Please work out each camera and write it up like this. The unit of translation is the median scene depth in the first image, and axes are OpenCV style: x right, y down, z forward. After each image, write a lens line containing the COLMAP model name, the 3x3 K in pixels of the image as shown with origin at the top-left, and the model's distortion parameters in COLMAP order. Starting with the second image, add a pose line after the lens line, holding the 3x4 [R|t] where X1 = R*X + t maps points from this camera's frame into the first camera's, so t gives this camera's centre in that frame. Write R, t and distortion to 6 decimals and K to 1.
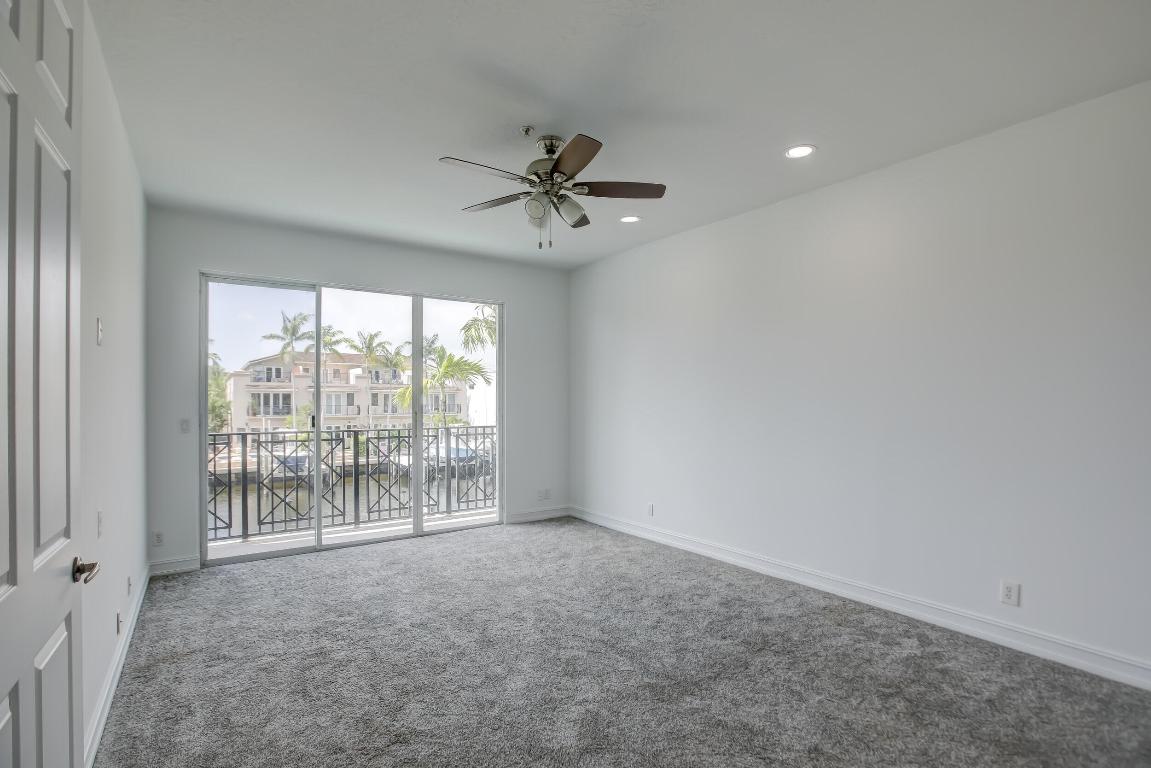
lens RADIAL K [[525.9, 0, 603.2], [0, 525.9, 393.5], [0, 0, 1]] dist [-0.046987, 0.006373]
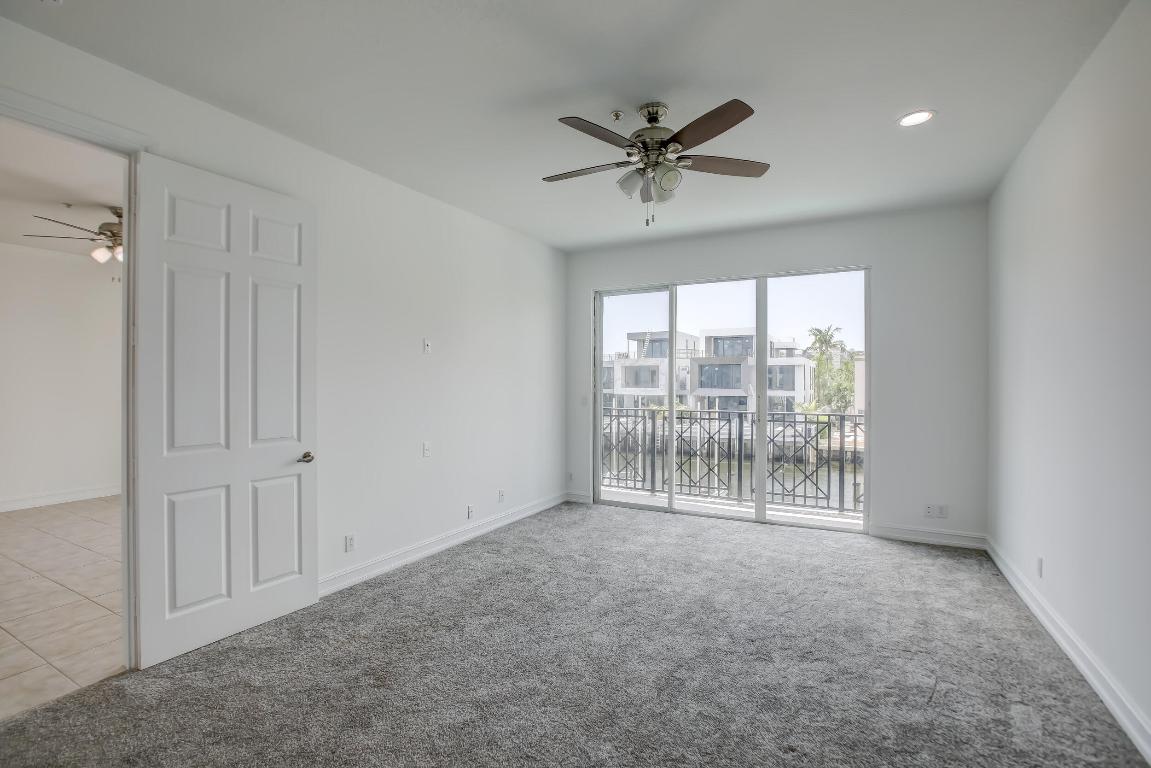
lens RADIAL K [[525.9, 0, 573.2], [0, 525.9, 378.4], [0, 0, 1]] dist [-0.046987, 0.006373]
pose [[0.422257, -0.006195, -0.906455, 0.385207], [0.009188, 0.999955, -0.002554, 0.001757], [0.906430, -0.007250, 0.422295, 0.266090]]
